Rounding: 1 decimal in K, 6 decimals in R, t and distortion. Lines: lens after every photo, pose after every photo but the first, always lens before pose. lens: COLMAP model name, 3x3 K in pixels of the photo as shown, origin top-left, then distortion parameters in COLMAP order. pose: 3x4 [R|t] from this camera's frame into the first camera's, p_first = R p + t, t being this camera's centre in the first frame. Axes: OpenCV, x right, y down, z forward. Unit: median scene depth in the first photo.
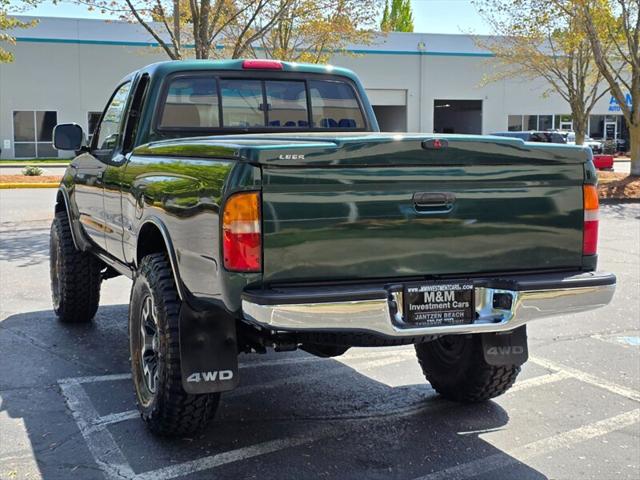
lens RADIAL K [[996.1, 0, 330.1], [0, 996.1, 228.5], [0, 0, 1]] dist [0.075497, 0.000000]
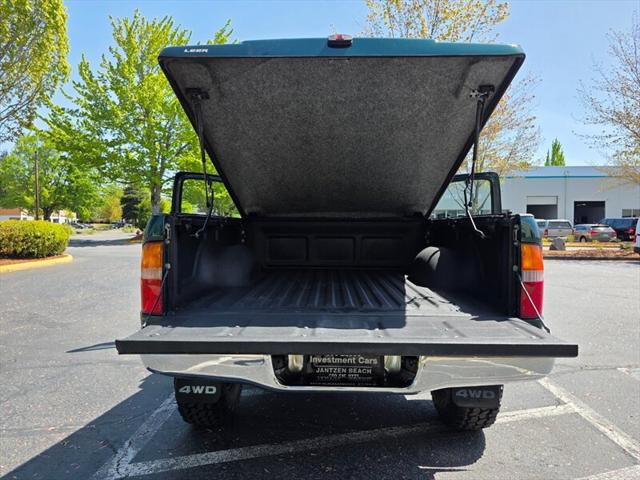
lens RADIAL K [[453.5, 0, 319.9], [0, 453.5, 234.4], [0, 0, 1]] dist [0.042079, -0.029703]
pose [[0.914026, 0.010768, -0.405512, 0.245901], [-0.037336, 0.997638, -0.057665, -0.019184], [0.403933, 0.067848, 0.912269, 0.514055]]
